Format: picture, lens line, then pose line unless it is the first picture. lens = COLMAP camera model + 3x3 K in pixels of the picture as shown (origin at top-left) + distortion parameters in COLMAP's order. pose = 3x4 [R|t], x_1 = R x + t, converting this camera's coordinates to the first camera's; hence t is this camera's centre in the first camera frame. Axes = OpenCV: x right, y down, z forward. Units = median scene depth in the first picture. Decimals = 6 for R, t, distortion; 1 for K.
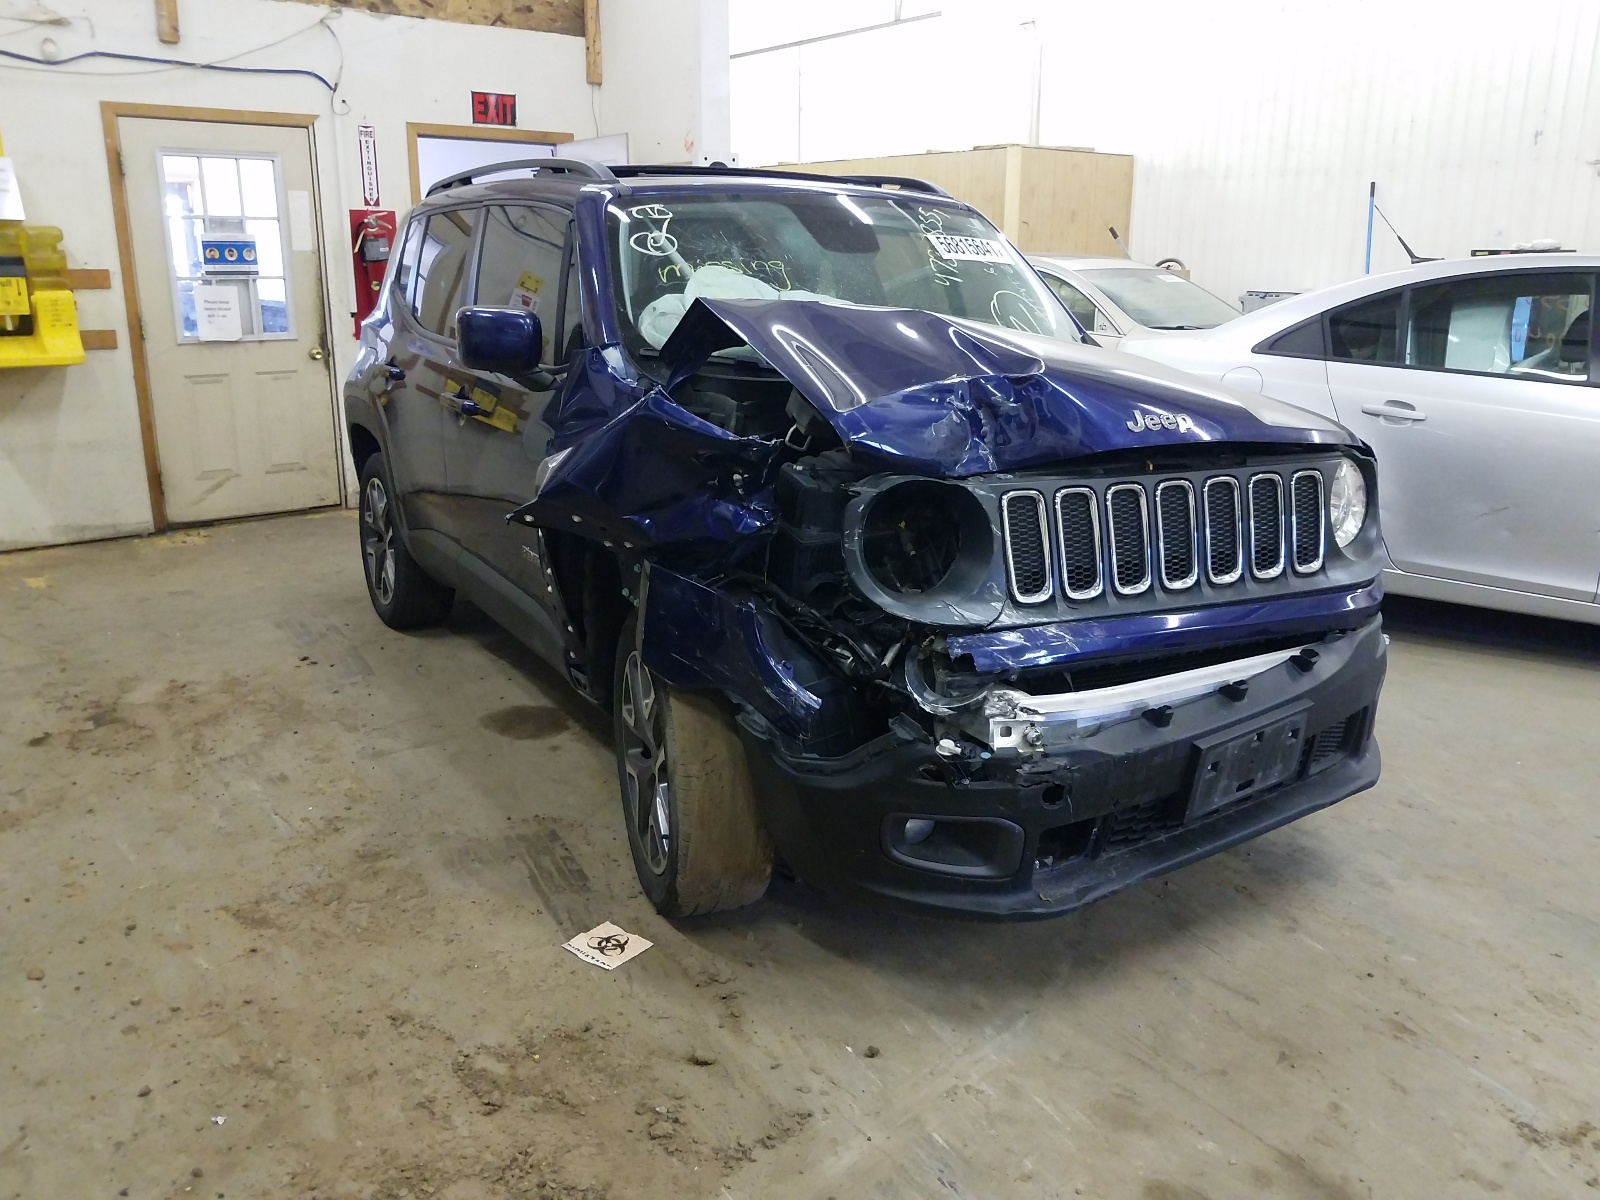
lens RADIAL K [[1231.9, 0, 800.0], [0, 1231.9, 600.0], [0, 0, 1]] dist [0.000780, -0.004582]
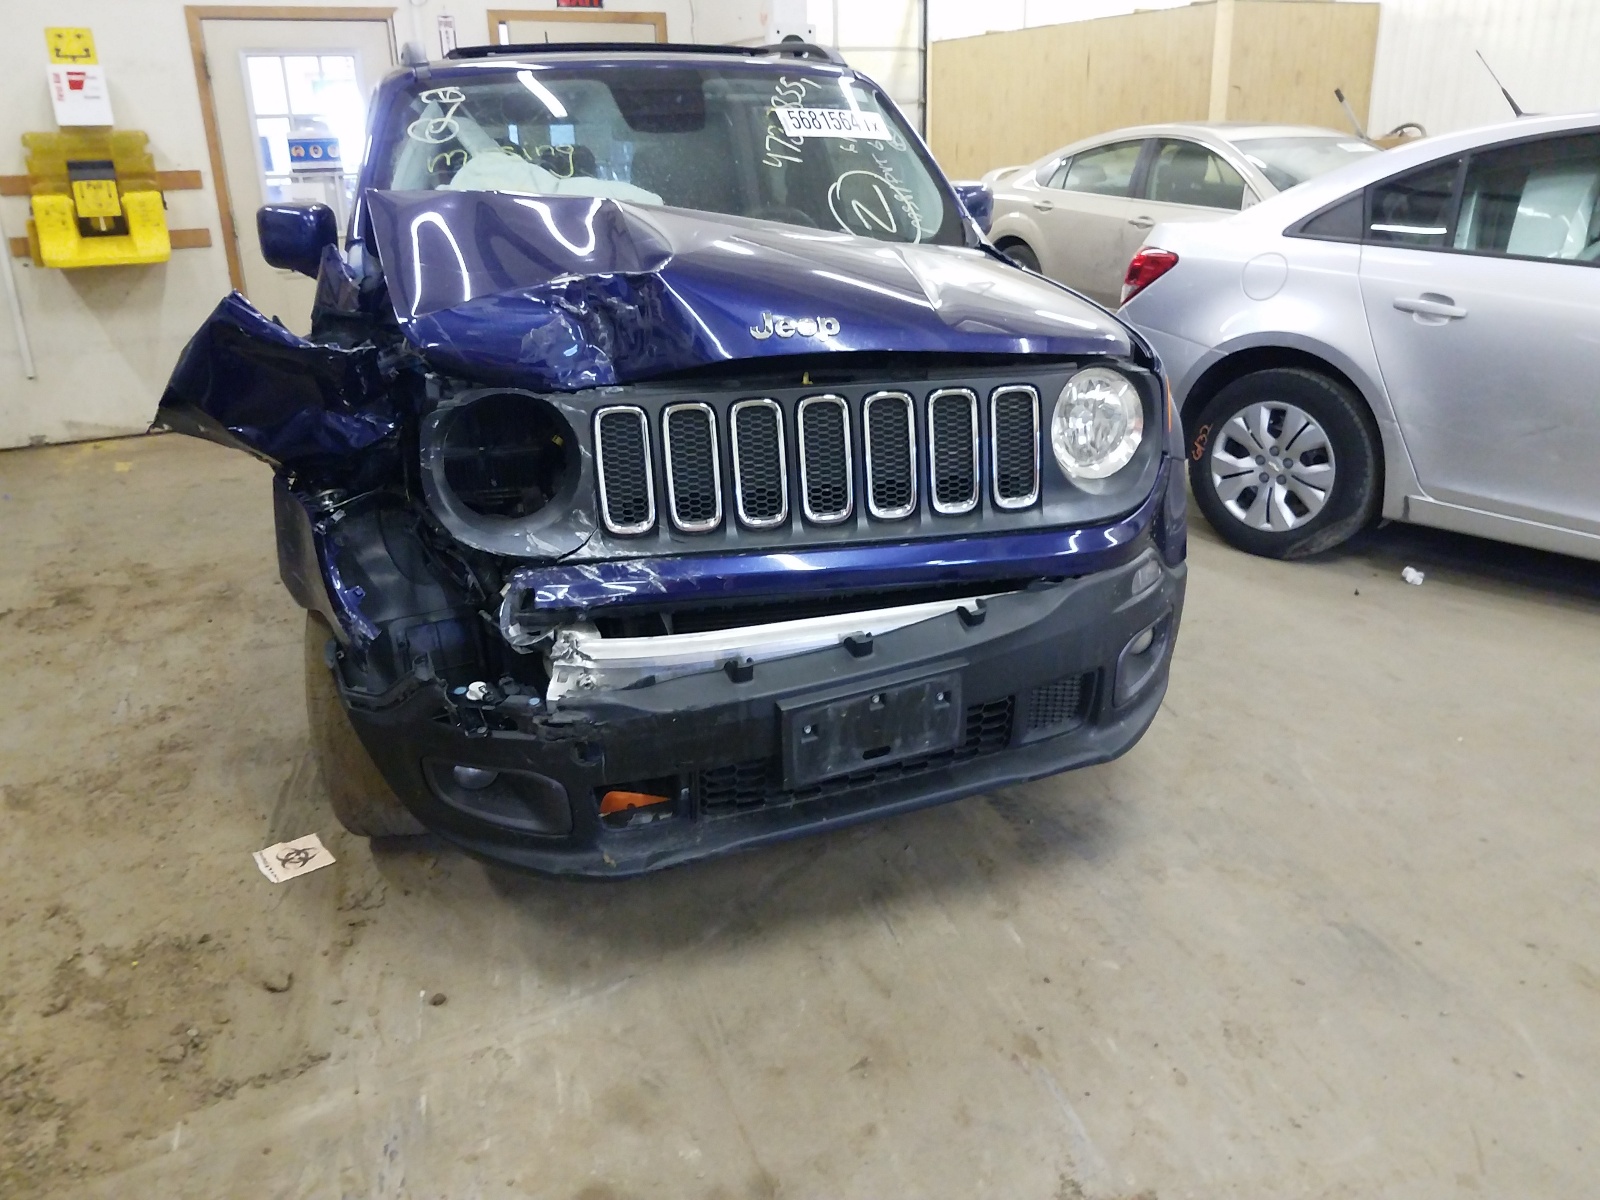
lens RADIAL K [[1230.6, 0, 800.0], [0, 1230.6, 600.0], [0, 0, 1]] dist [-0.003867, -0.002928]
pose [[0.973972, 0.050851, -0.220893, 0.460489], [-0.031233, 0.995323, 0.091414, -0.031965], [0.224508, -0.082136, 0.971005, 0.144769]]
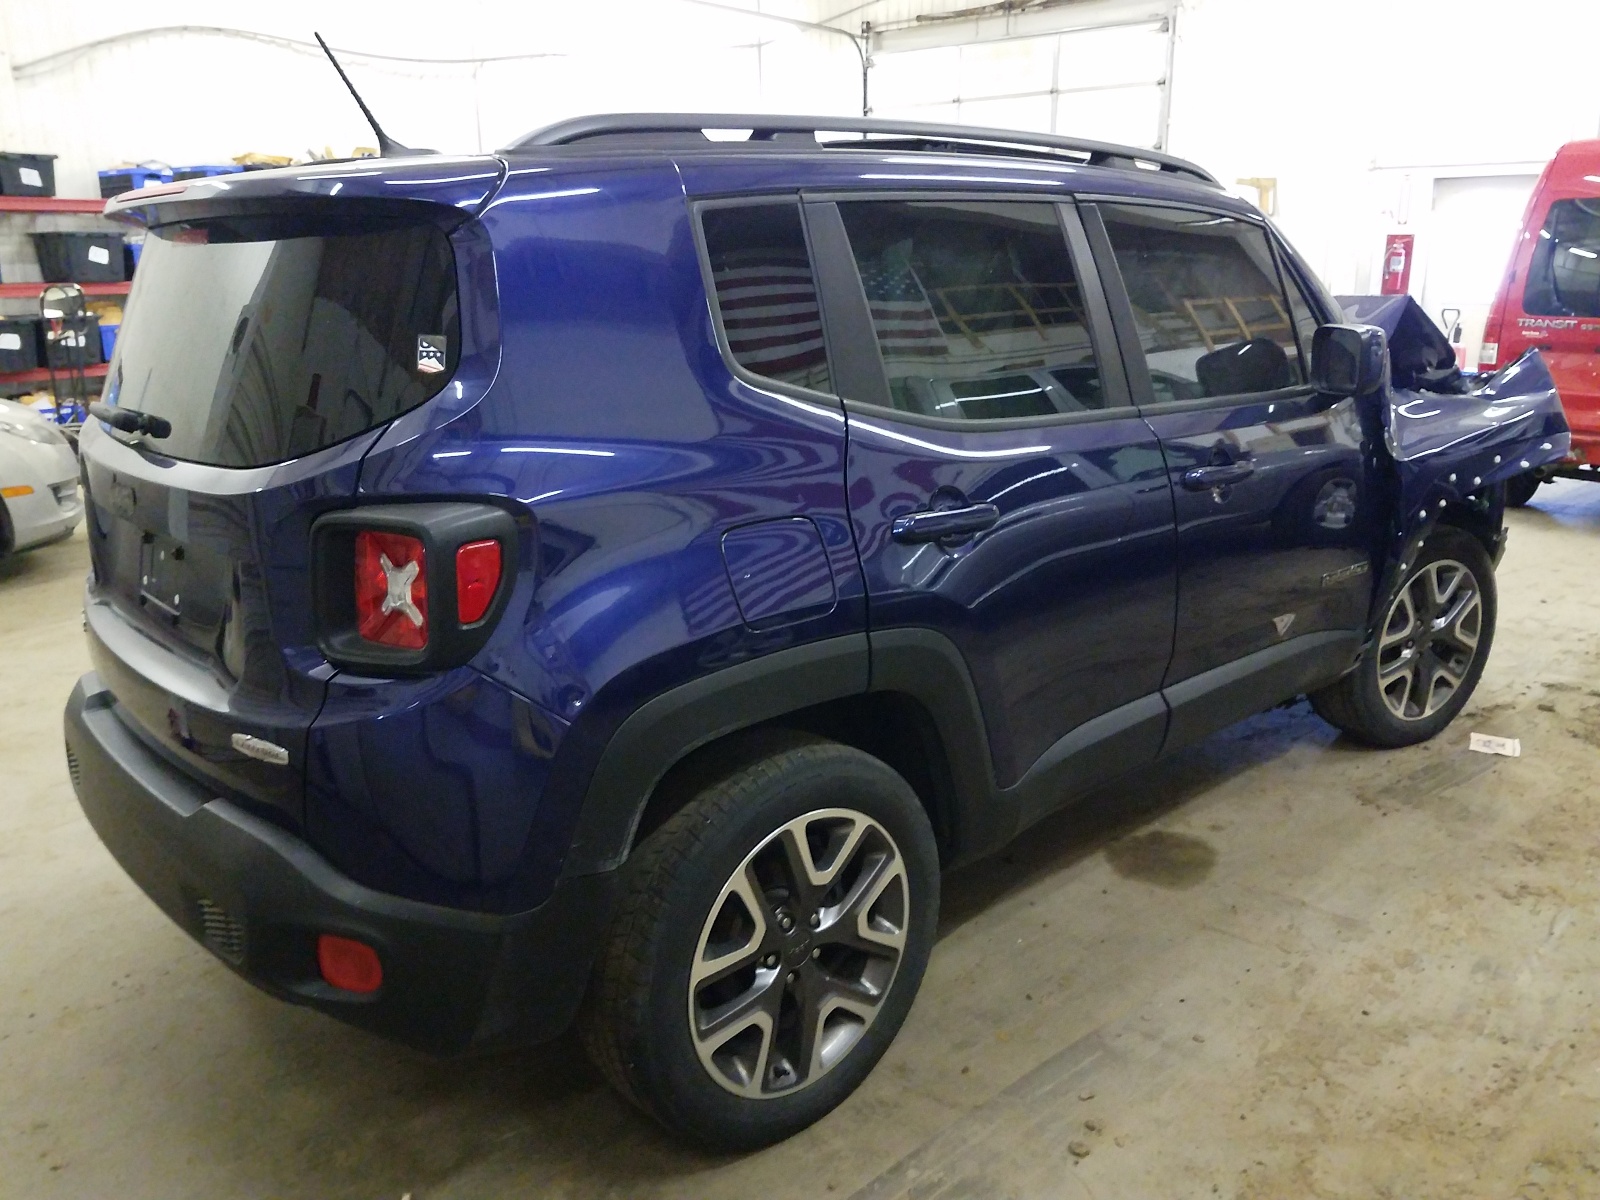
lens RADIAL K [[1230.6, 0, 800.0], [0, 1230.6, 600.0], [0, 0, 1]] dist [-0.003867, -0.002928]
pose [[-0.186865, -0.253668, 0.949070, -1.348308], [0.283962, 0.910900, 0.299376, -0.544129], [-0.940450, 0.325443, -0.098184, 1.882920]]
